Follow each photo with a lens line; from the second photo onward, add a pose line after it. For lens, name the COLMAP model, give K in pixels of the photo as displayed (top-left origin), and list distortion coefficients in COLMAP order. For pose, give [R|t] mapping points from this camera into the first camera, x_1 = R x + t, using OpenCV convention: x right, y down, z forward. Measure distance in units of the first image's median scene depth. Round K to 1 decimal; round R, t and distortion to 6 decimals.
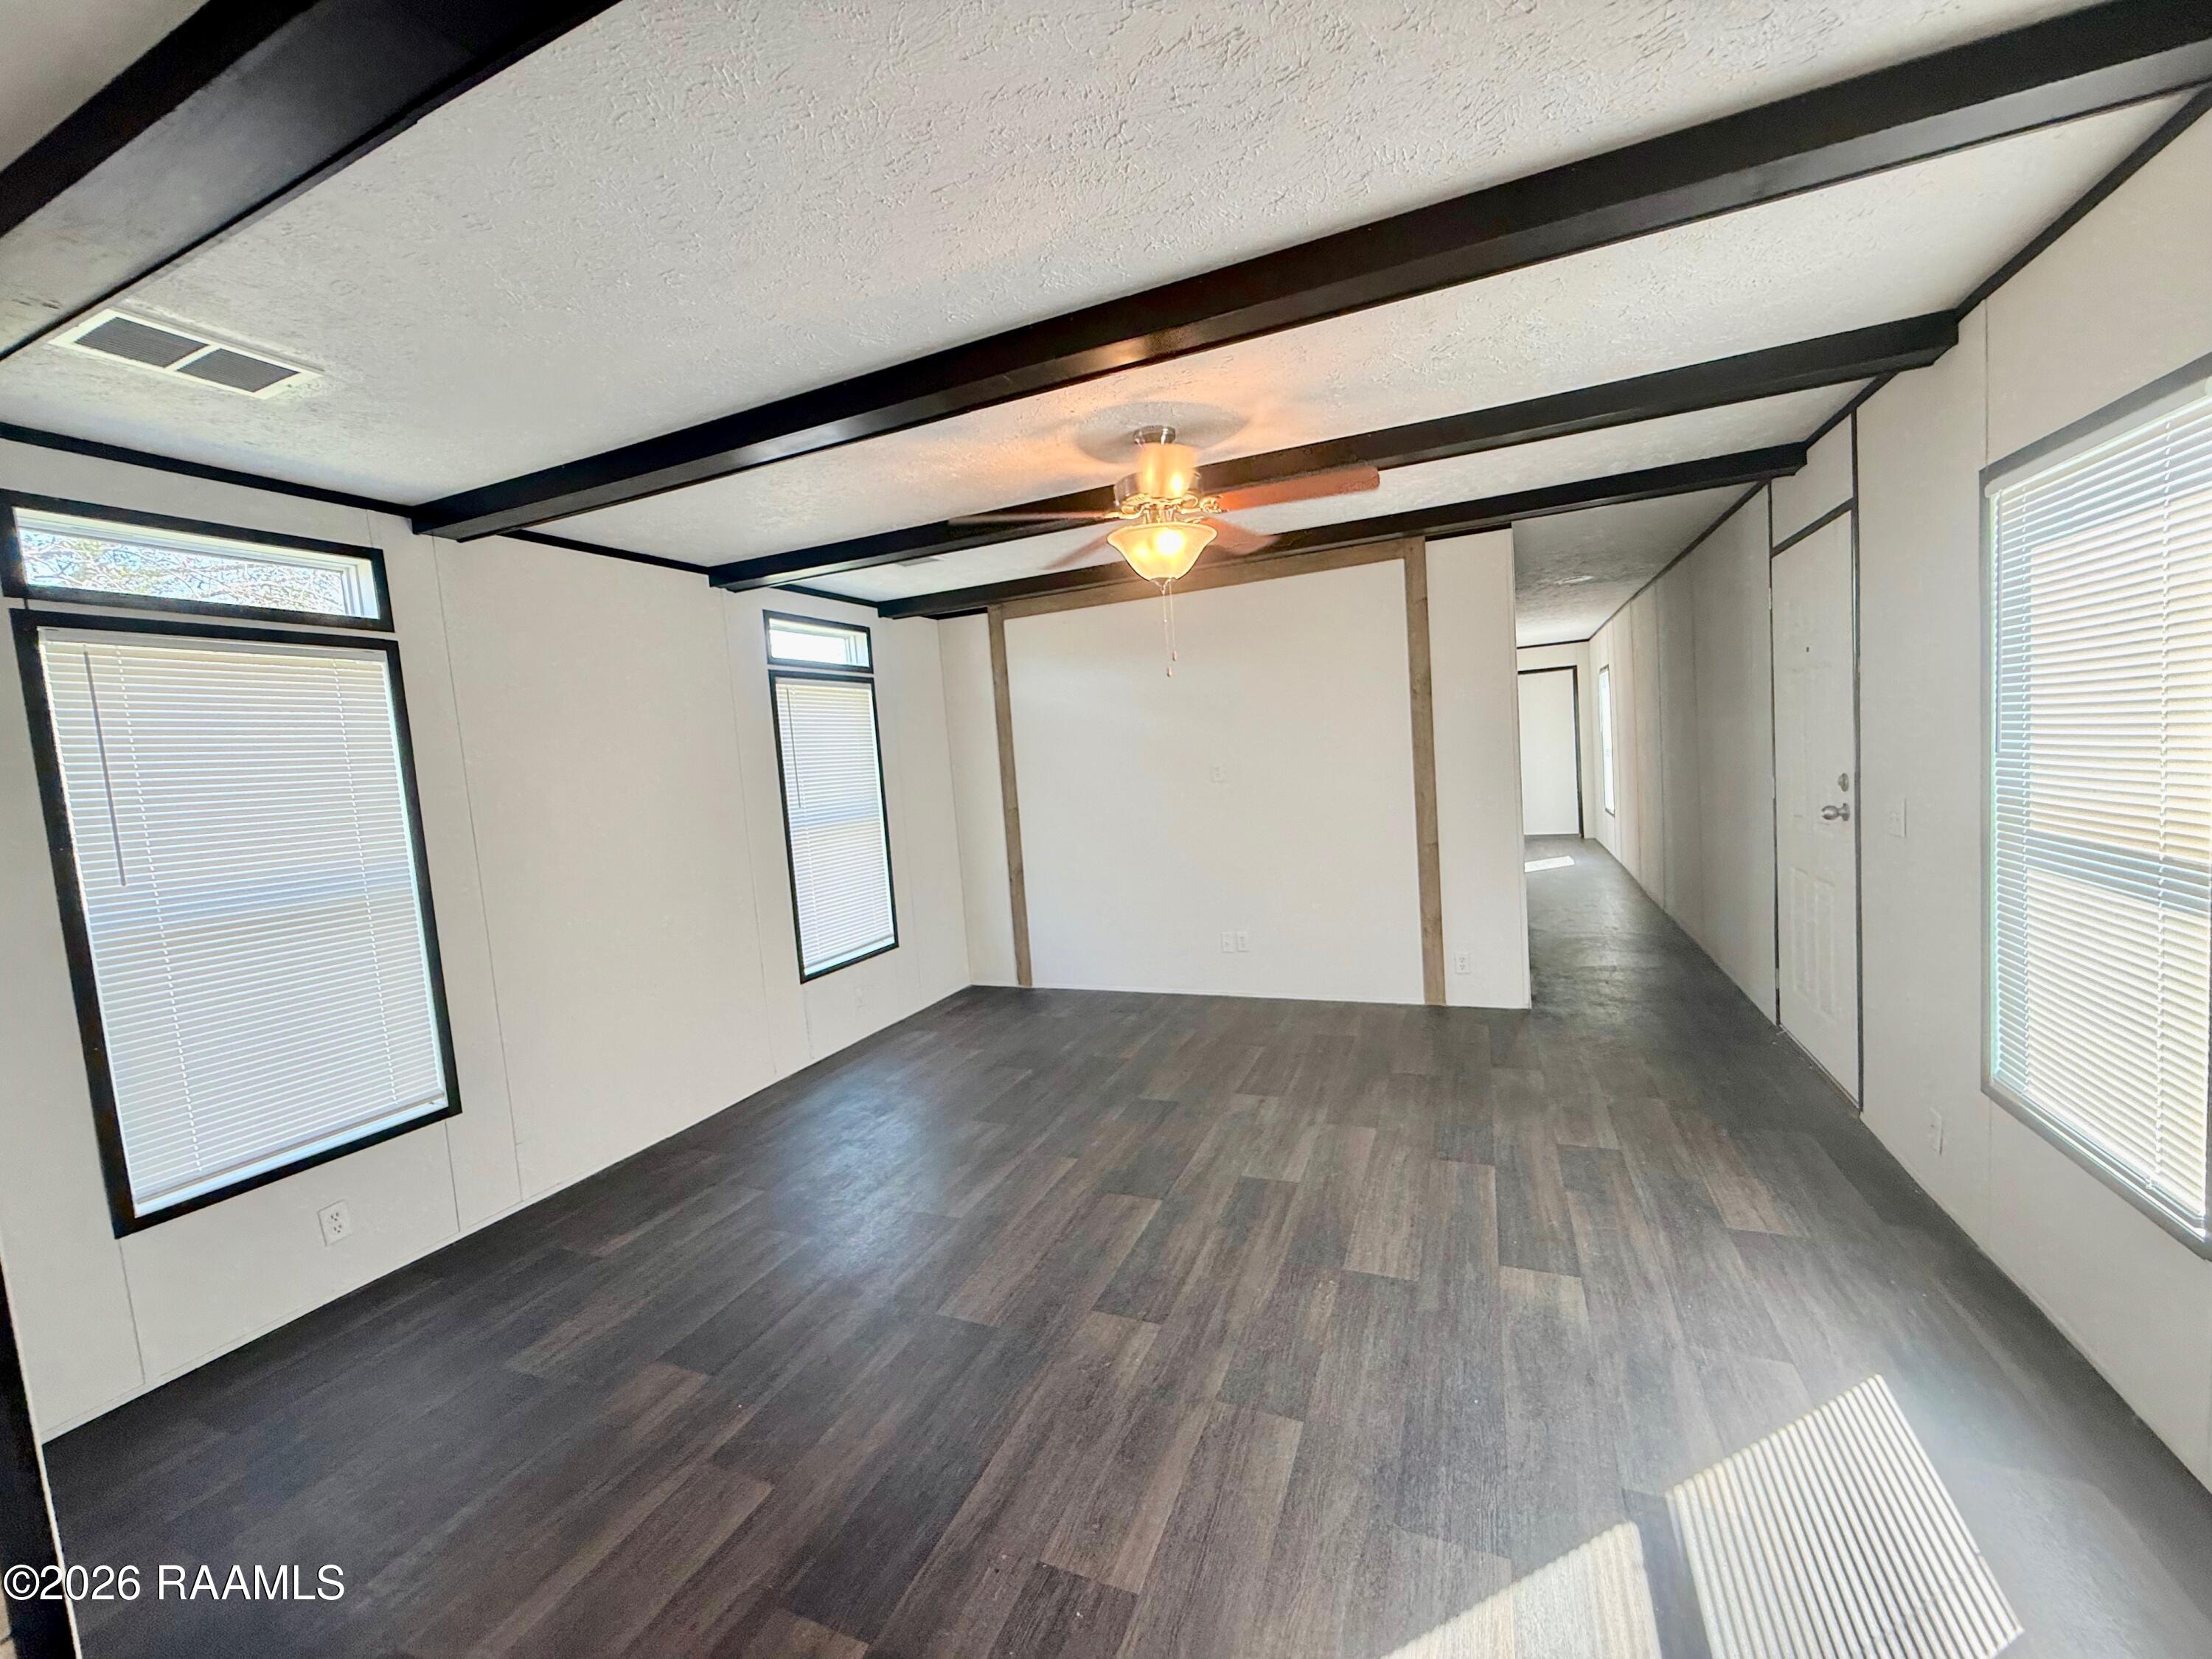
lens RADIAL K [[883.8, 0, 1097.5], [0, 883.8, 824.9], [0, 0, 1]] dist [0.003419, -0.001006]
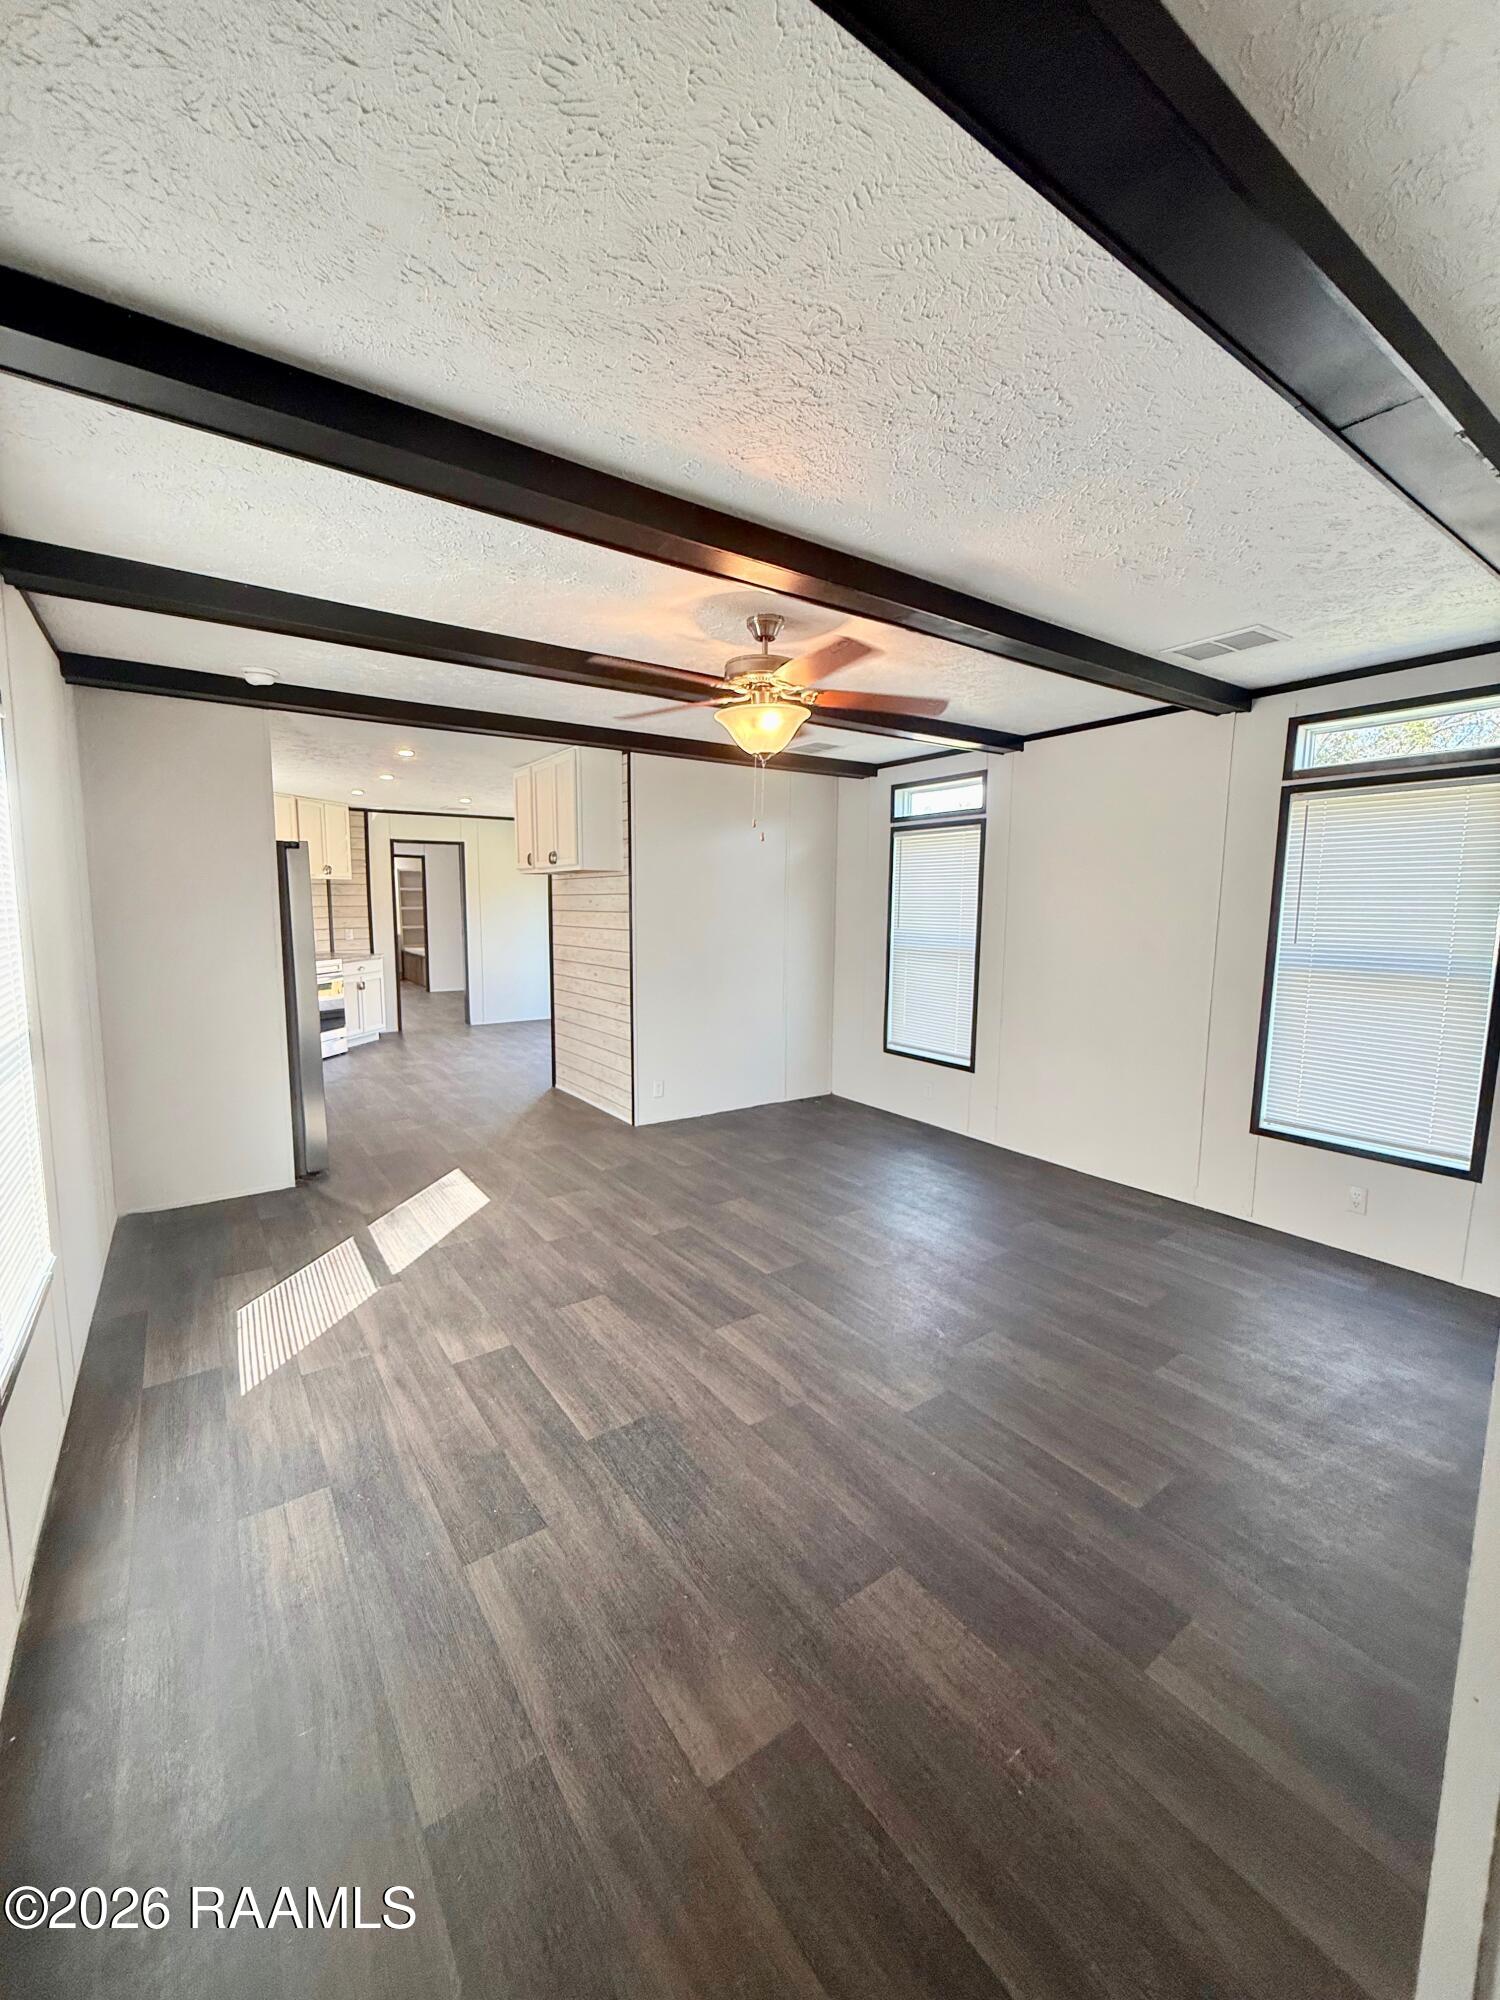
lens RADIAL K [[799.1, 0, 756.6], [0, 799.1, 987.6], [0, 0, 1]] dist [0.003419, -0.001006]
pose [[-0.513419, 0.158264, -0.843417, 1.068991], [-0.034700, 0.978213, 0.204682, -0.211991], [0.857436, 0.134355, -0.496742, 1.667723]]
